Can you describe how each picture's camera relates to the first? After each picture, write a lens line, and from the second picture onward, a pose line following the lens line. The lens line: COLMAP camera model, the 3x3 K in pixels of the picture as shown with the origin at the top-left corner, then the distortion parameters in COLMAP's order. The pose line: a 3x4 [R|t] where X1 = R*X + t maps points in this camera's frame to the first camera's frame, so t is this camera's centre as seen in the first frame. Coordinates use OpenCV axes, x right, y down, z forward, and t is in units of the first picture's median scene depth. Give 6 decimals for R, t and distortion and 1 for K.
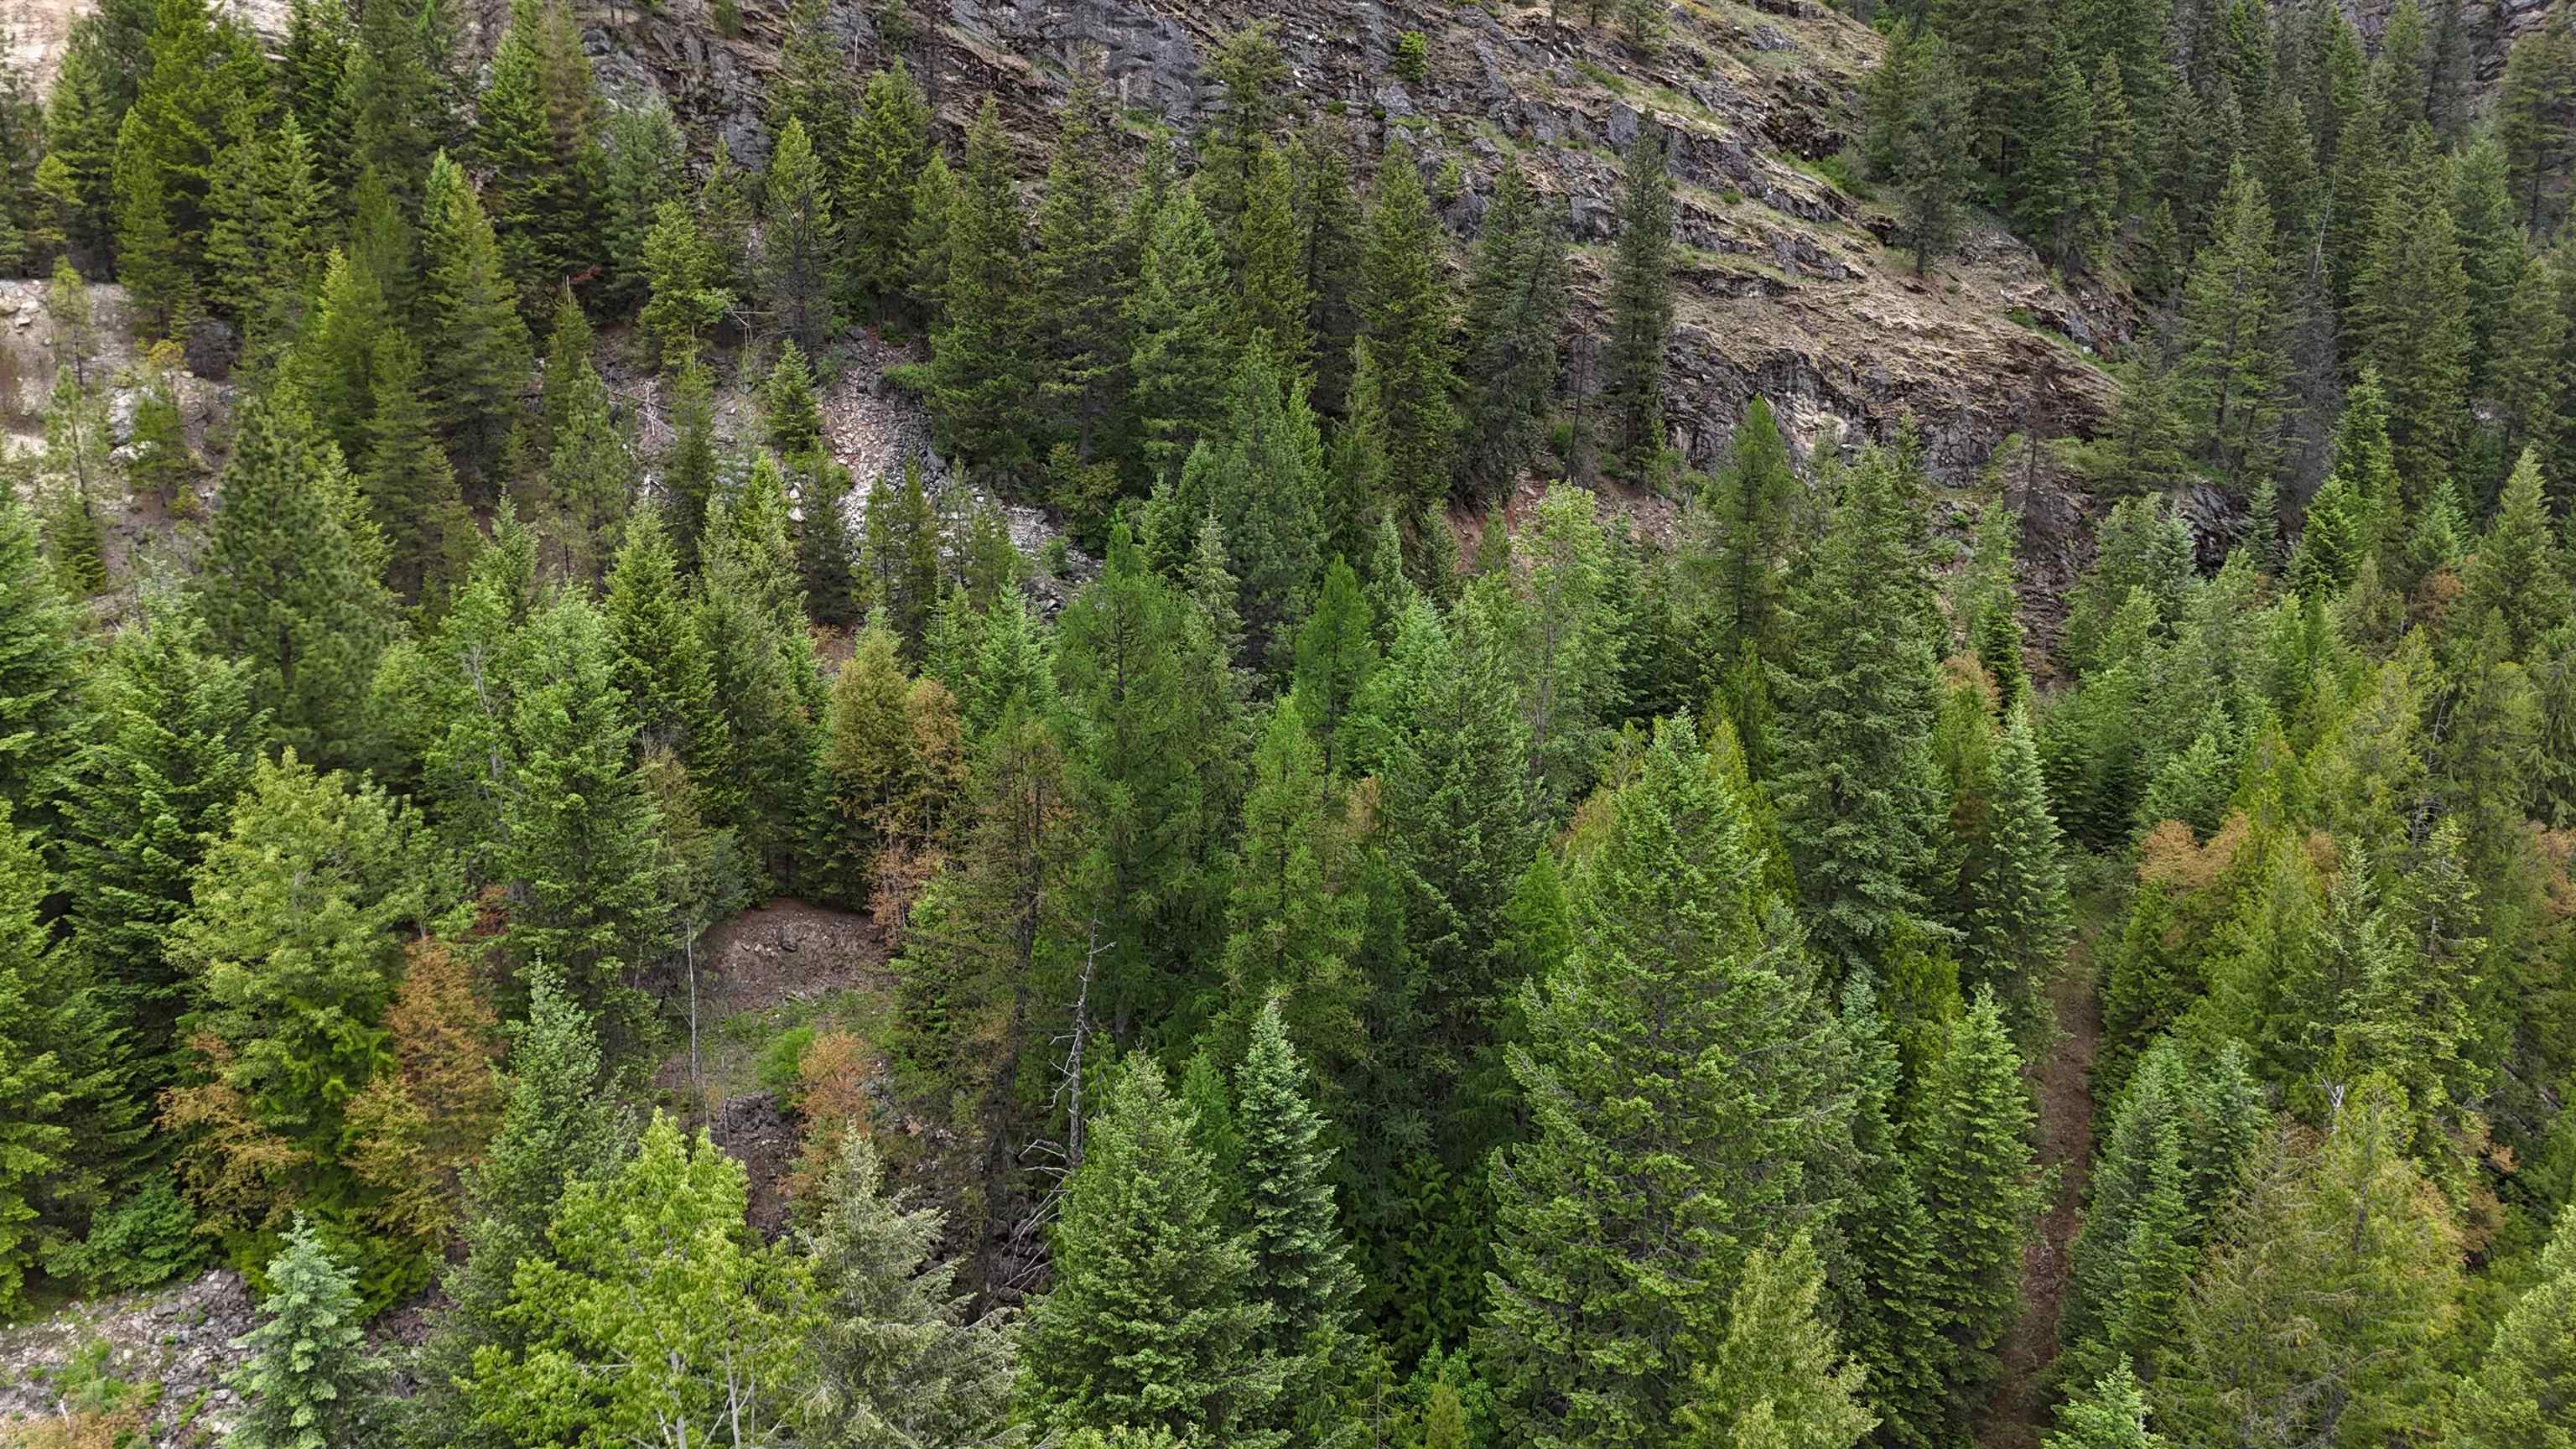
lens RADIAL K [[1890.3, 0, 1297.7], [0, 1890.3, 721.1], [0, 0, 1]] dist [0.085045, -0.082502]
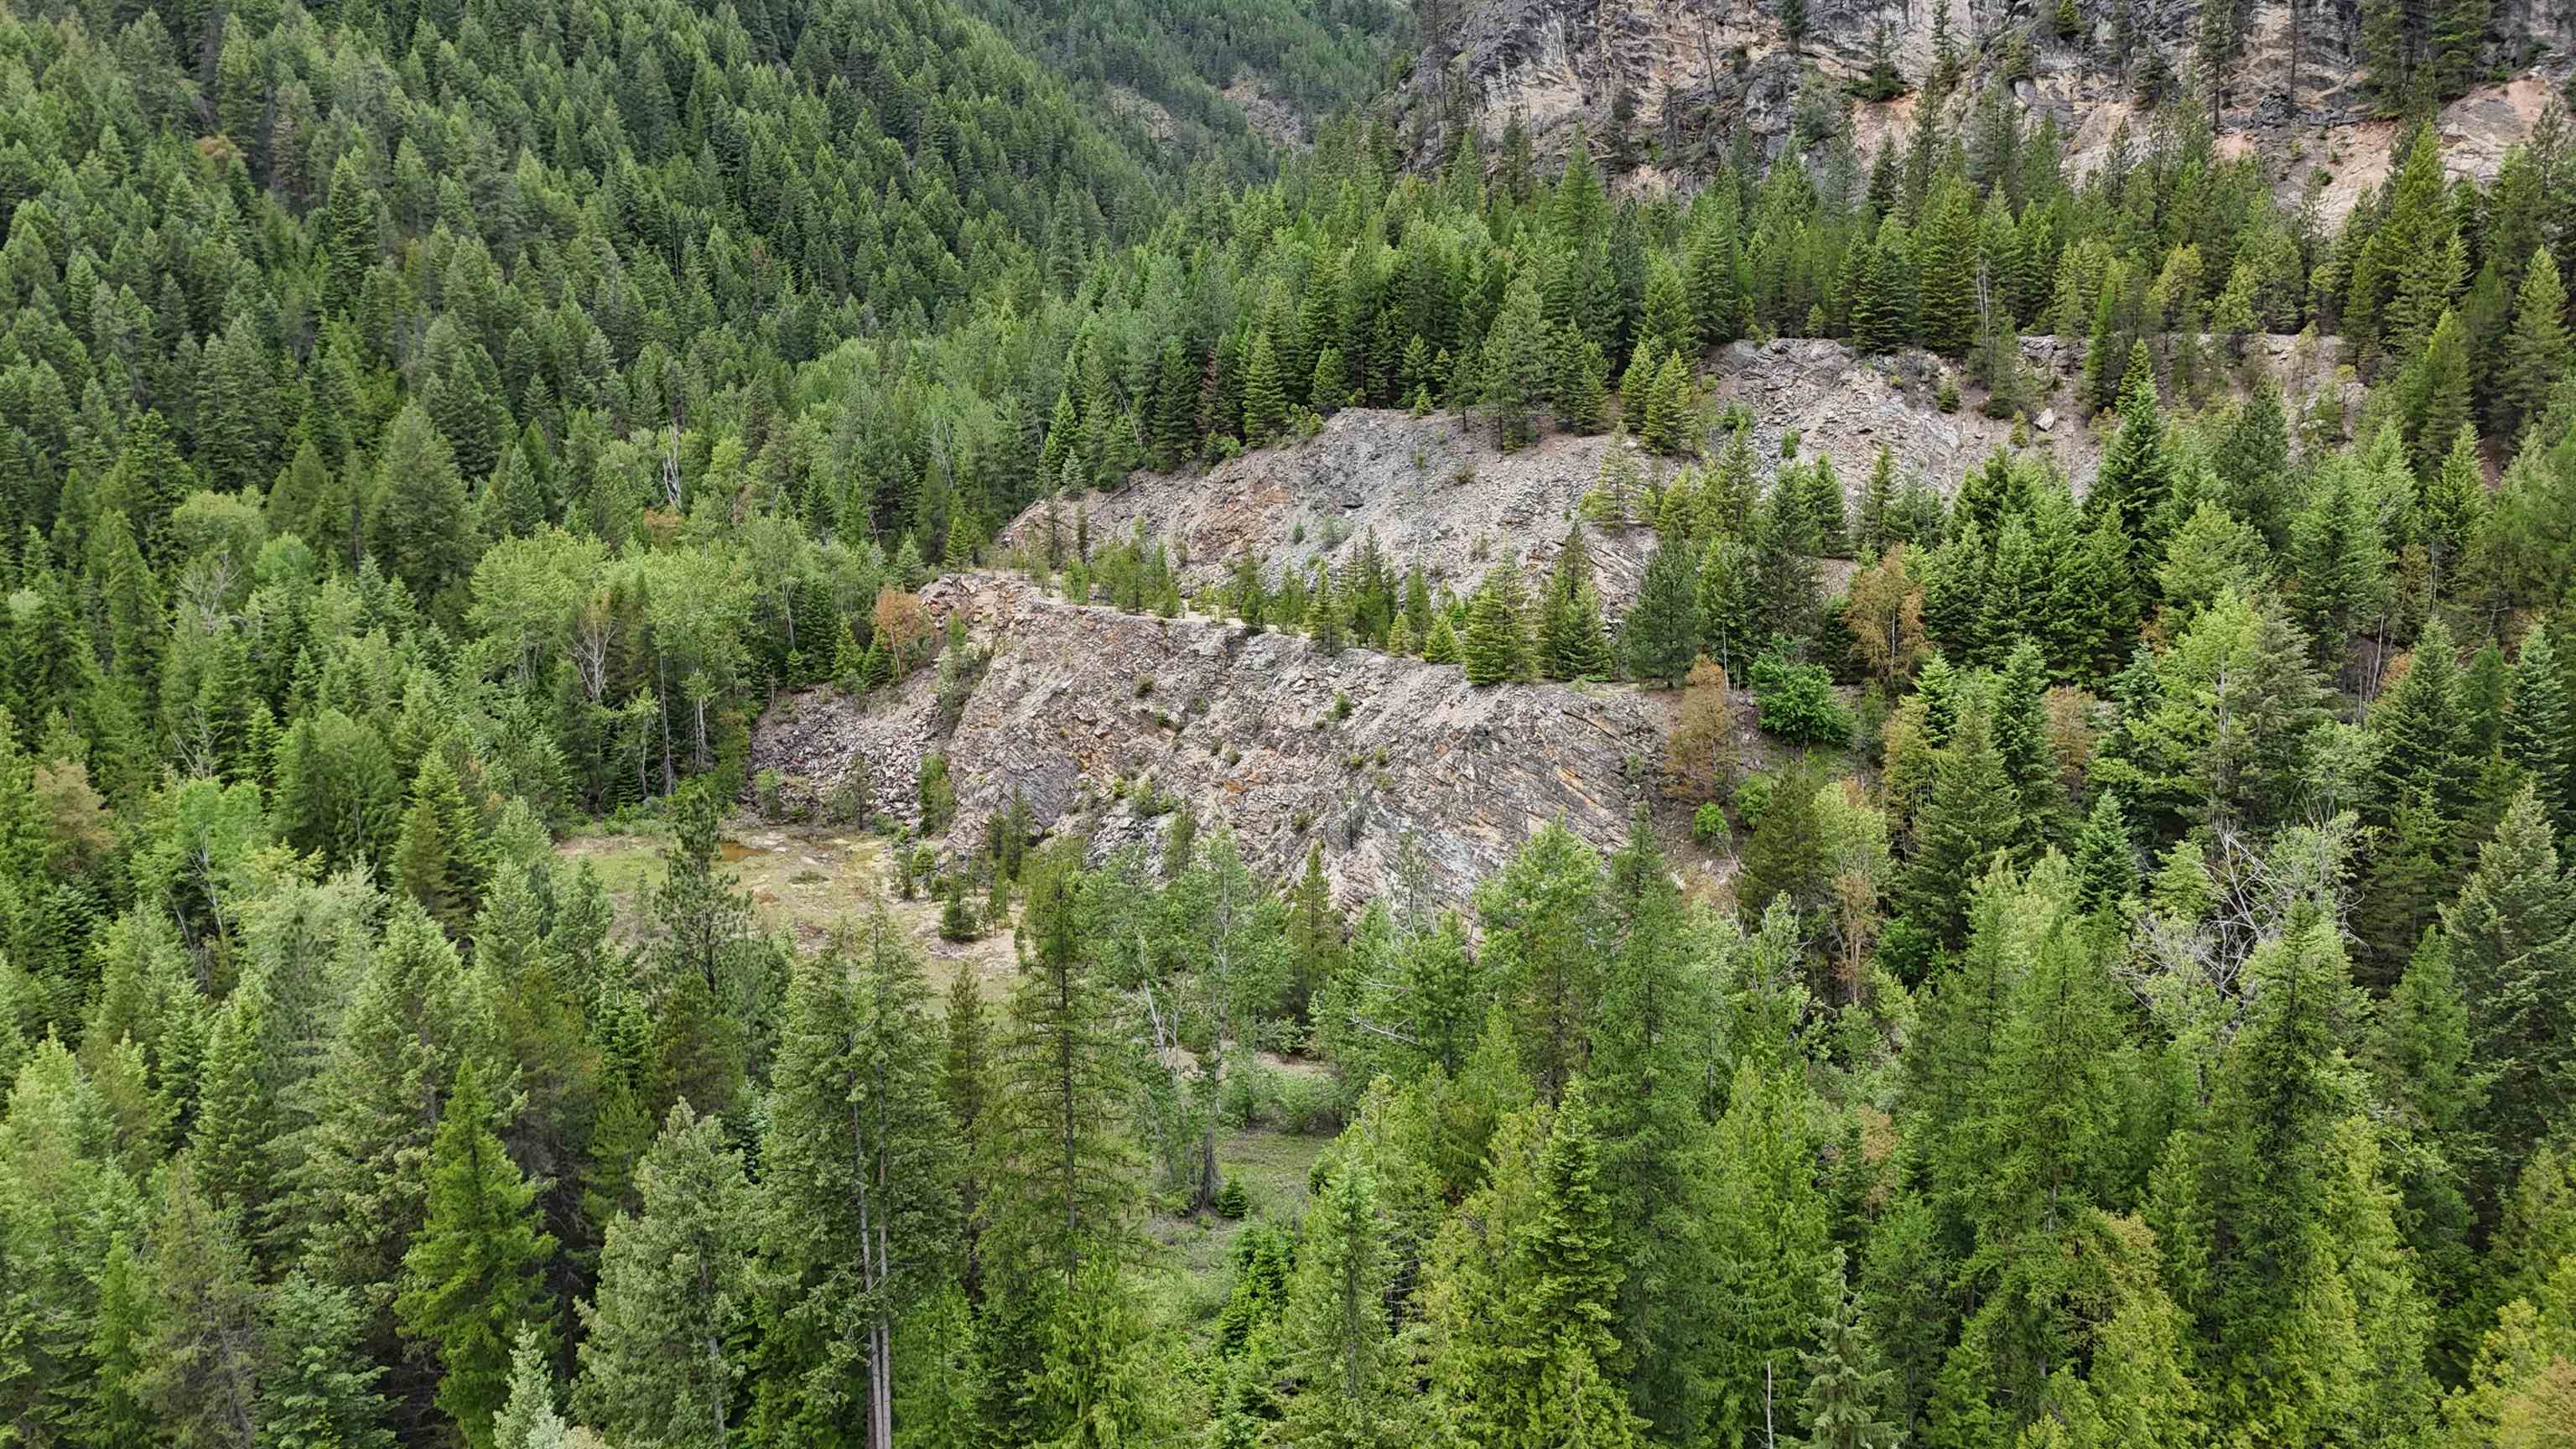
lens RADIAL K [[1890.3, 0, 1294.6], [0, 1890.3, 723.0], [0, 0, 1]] dist [0.085045, -0.082502]
pose [[0.401147, 0.158944, -0.902119, 0.554863], [-0.197263, 0.976713, 0.084370, 0.136478], [0.894522, 0.144110, 0.423159, -0.470955]]
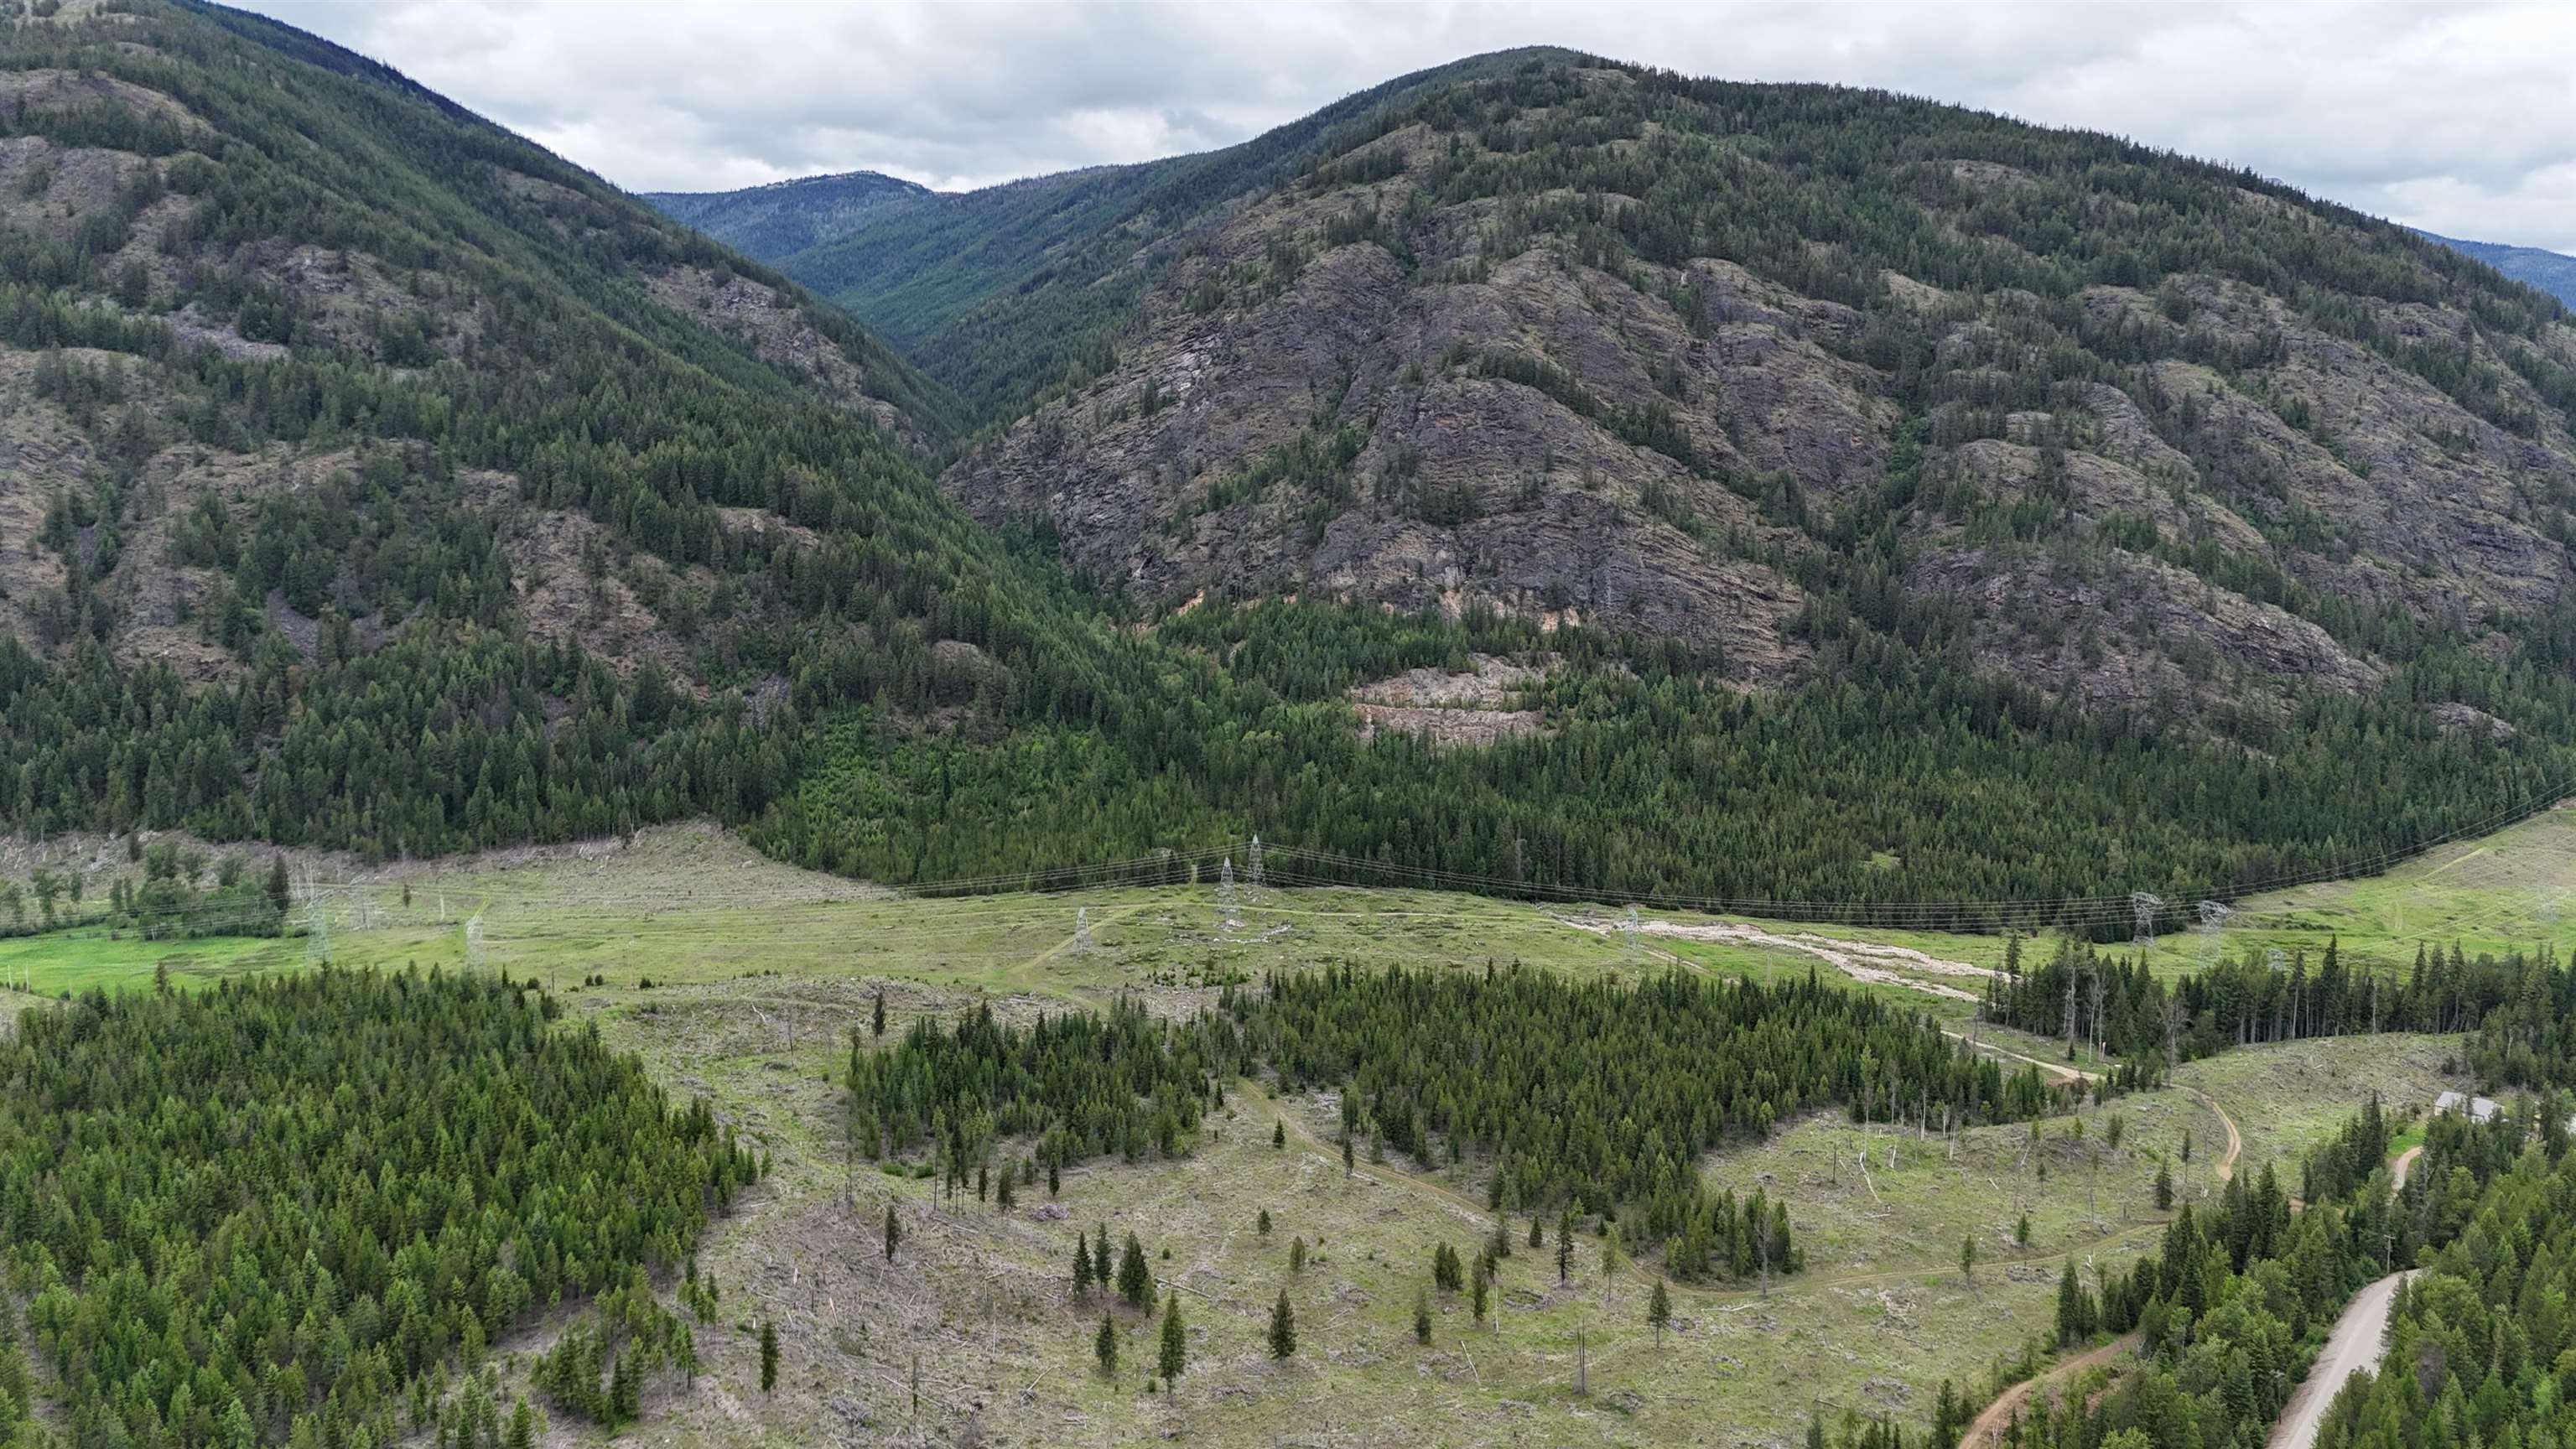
lens RADIAL K [[1890.3, 0, 1297.9], [0, 1890.3, 727.7], [0, 0, 1]] dist [0.085045, -0.082502]
pose [[0.878166, 0.058210, -0.474801, 2.809137], [-0.102620, 0.992384, -0.068136, 0.946837], [0.467218, 0.108559, 0.877452, -7.930807]]
